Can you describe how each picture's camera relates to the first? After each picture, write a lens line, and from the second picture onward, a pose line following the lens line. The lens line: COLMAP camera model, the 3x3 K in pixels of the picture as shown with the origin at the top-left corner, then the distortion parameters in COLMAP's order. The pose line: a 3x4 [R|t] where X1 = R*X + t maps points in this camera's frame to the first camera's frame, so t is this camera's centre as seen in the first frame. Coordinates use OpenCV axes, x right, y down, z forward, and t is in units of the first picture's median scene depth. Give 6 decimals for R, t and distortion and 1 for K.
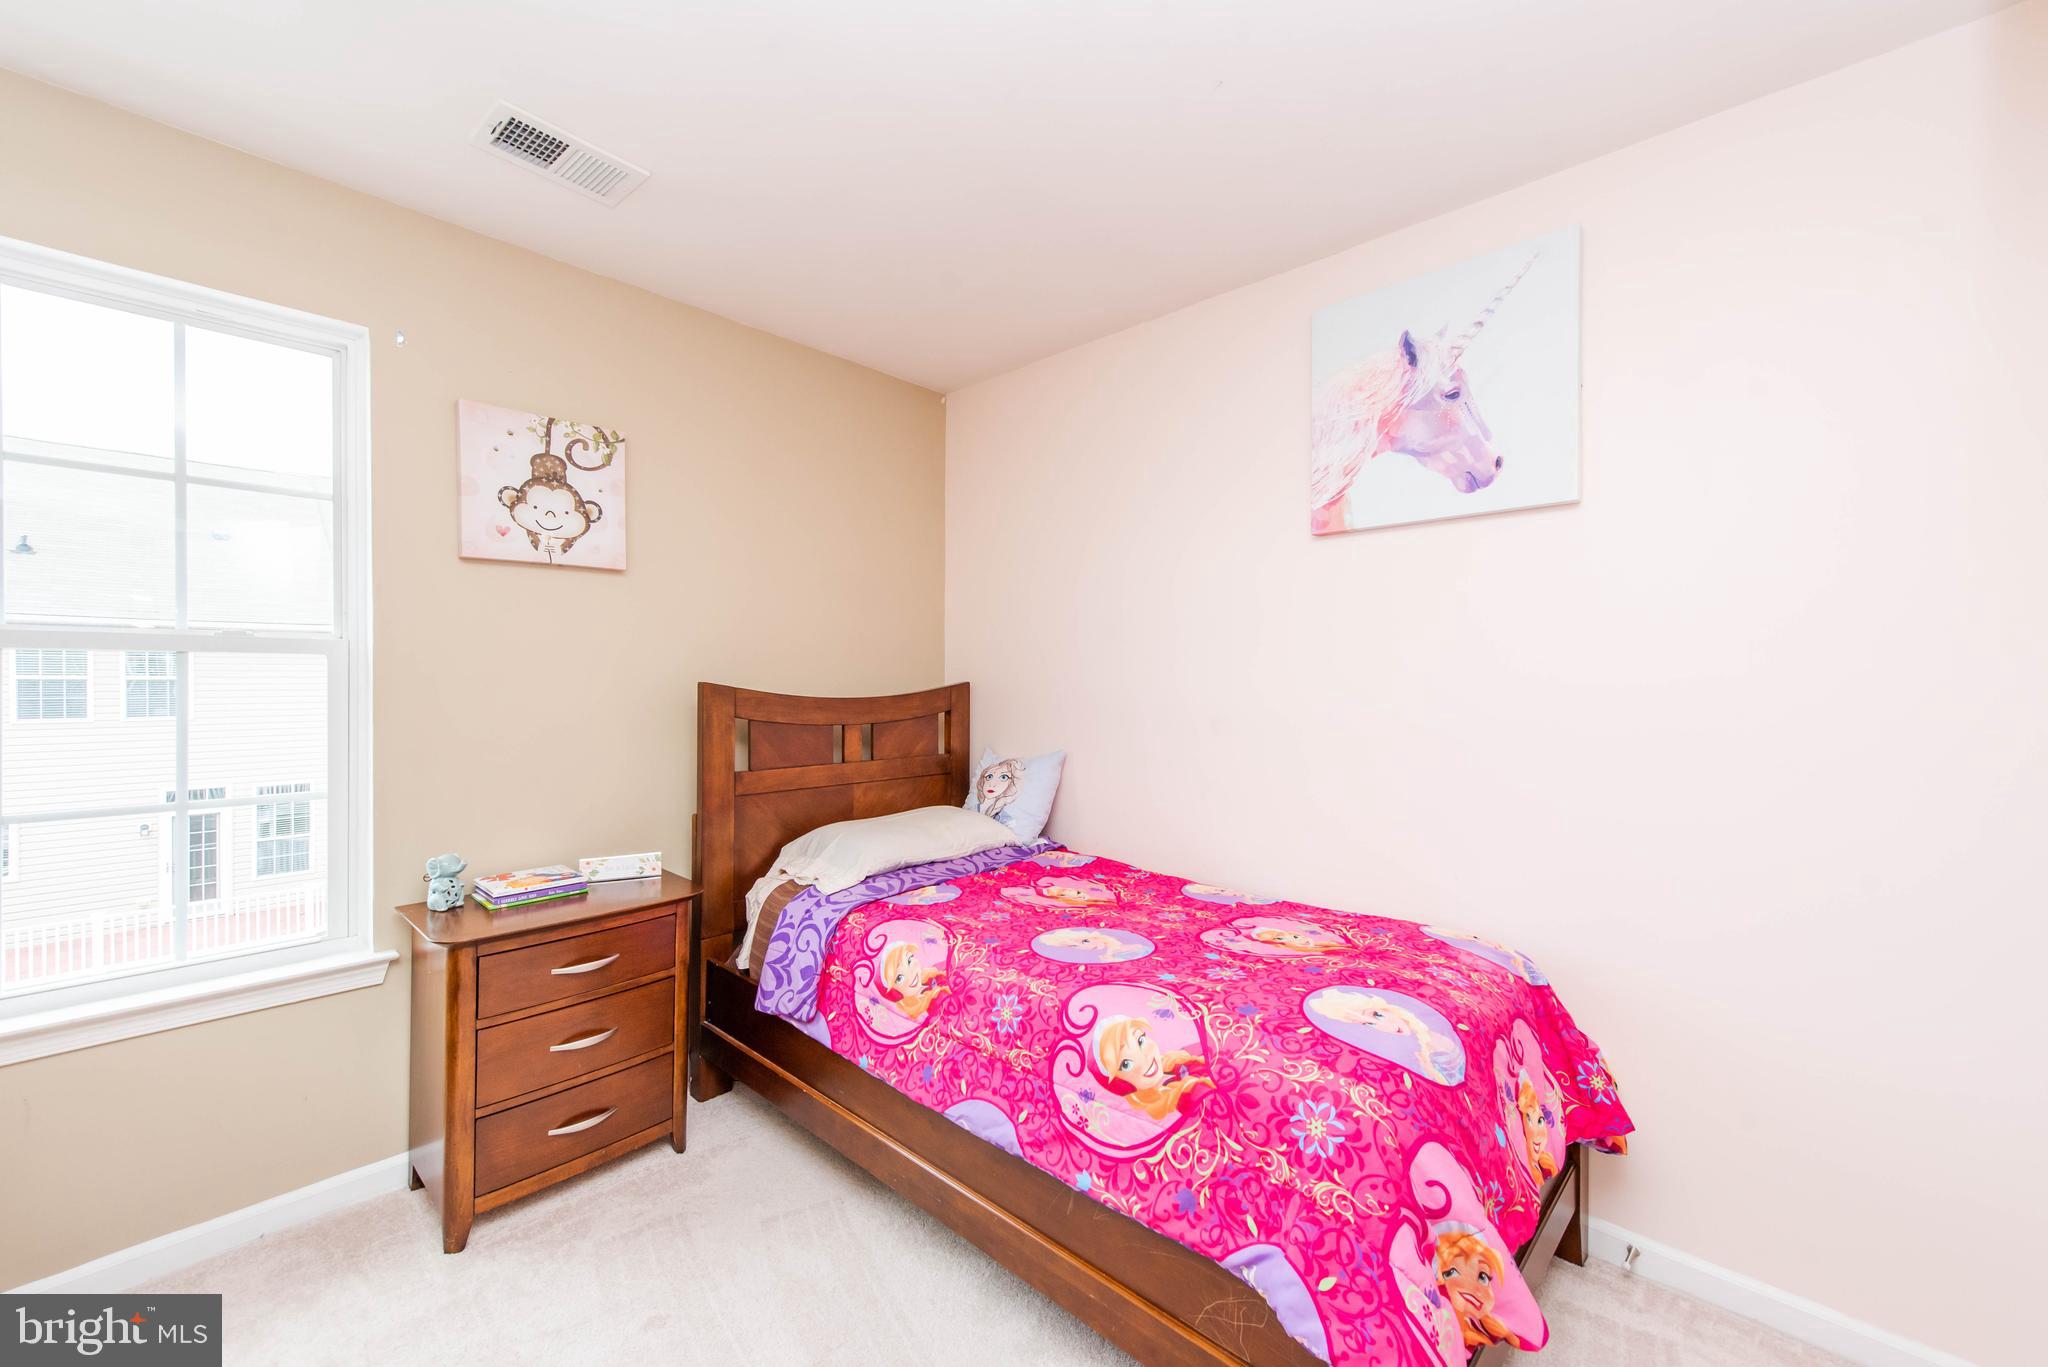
lens RADIAL K [[802.7, 0, 1027.5], [0, 802.7, 682.1], [0, 0, 1]] dist [0.019824, -0.005647]
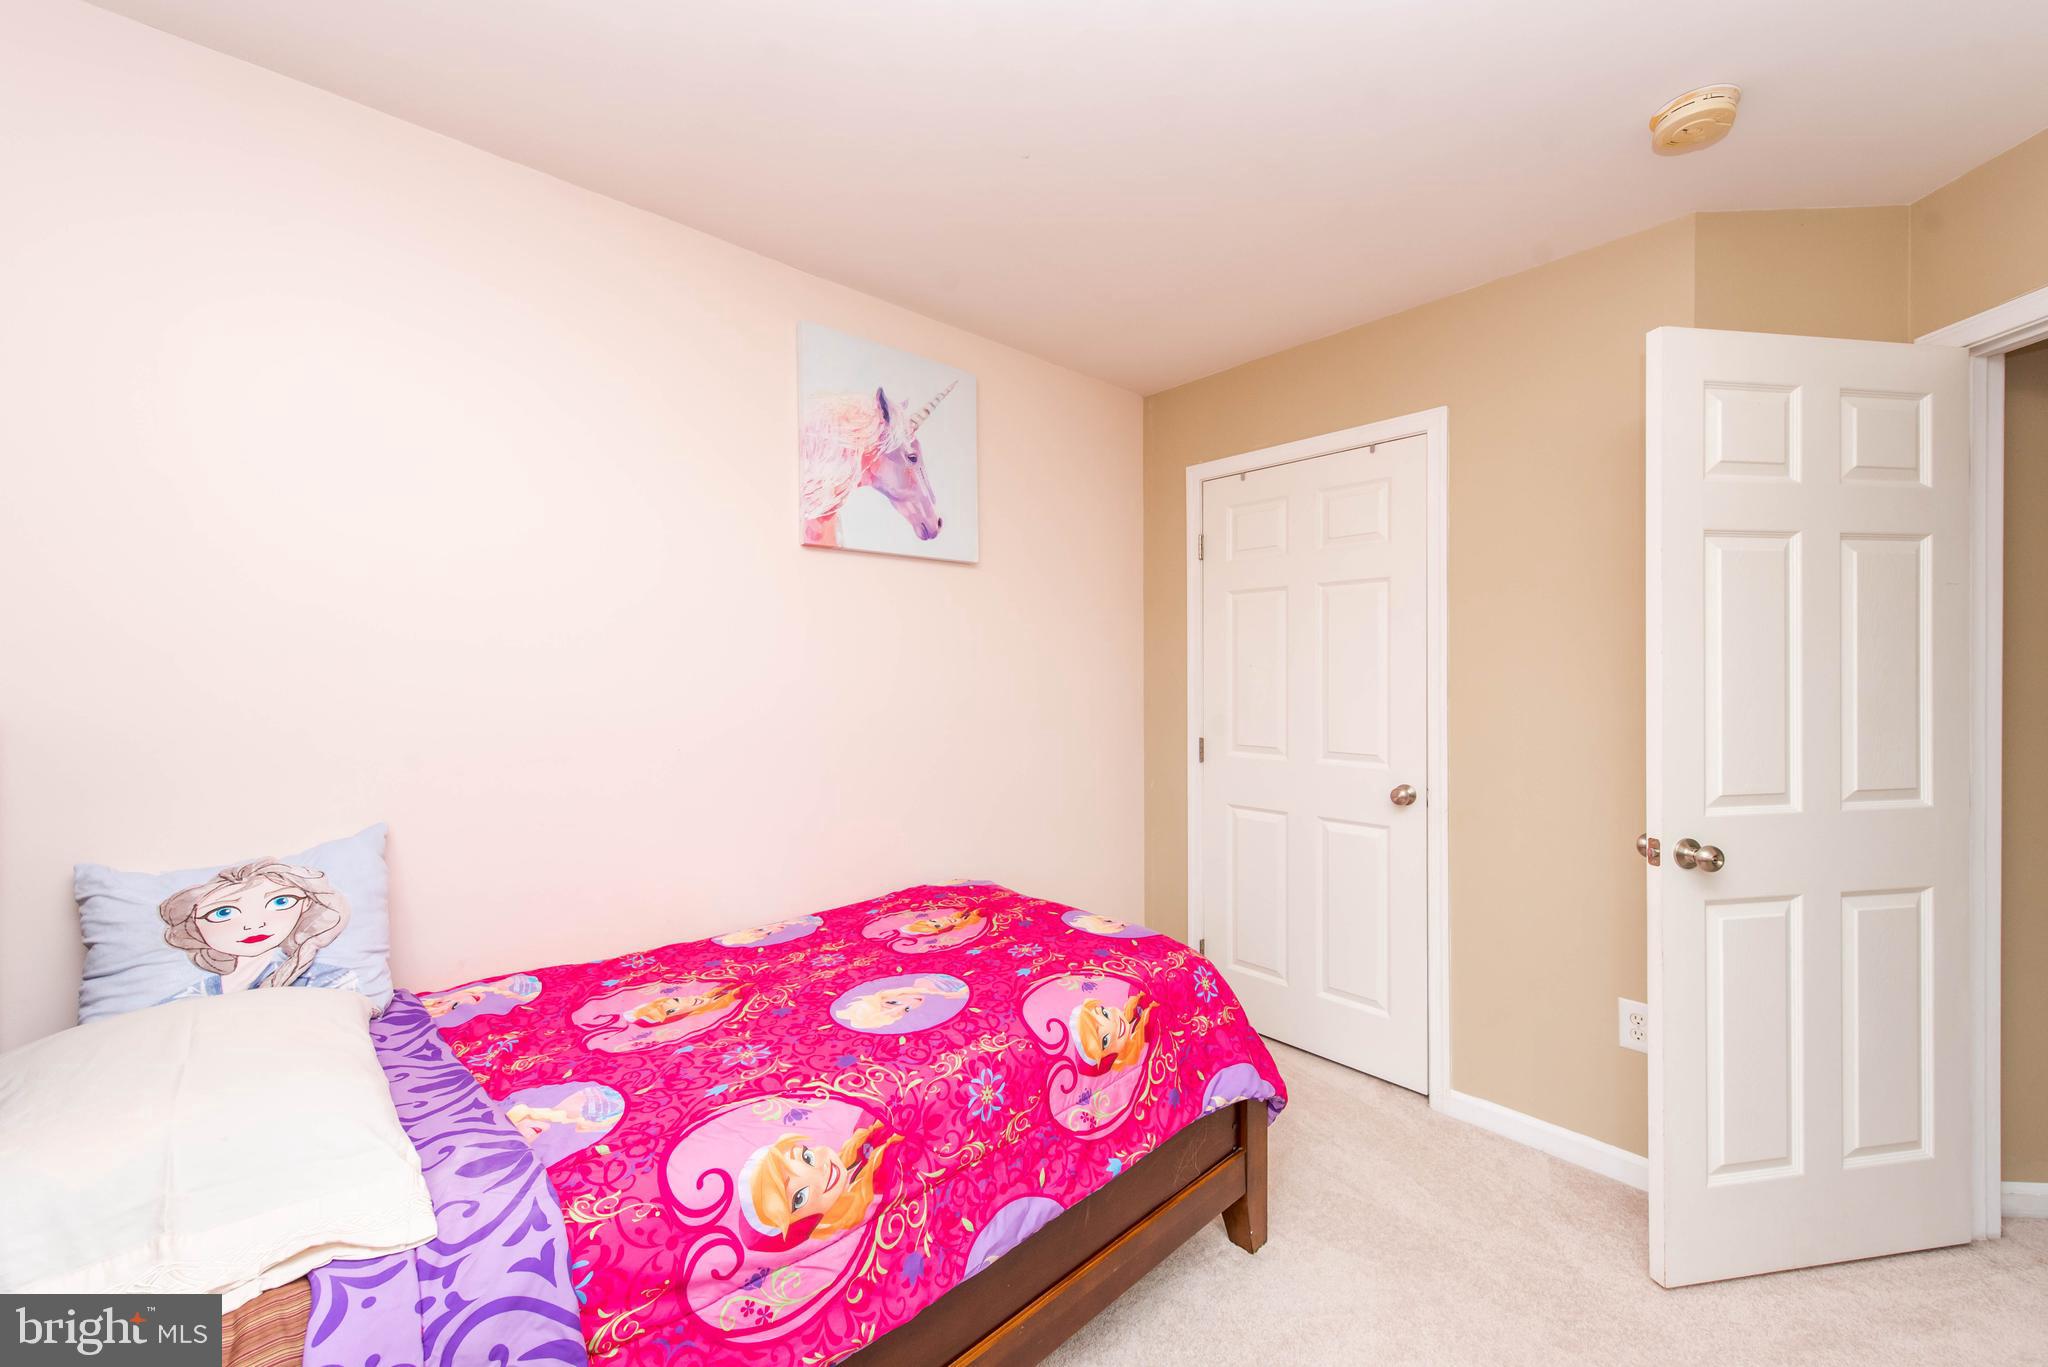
lens RADIAL K [[802.7, 0, 1027.5], [0, 802.7, 682.1], [0, 0, 1]] dist [0.019824, -0.005647]
pose [[0.066077, -0.011352, 0.997750, -0.709341], [0.011797, 0.999874, 0.010595, -0.020572], [-0.997745, 0.011071, 0.066203, 0.746881]]
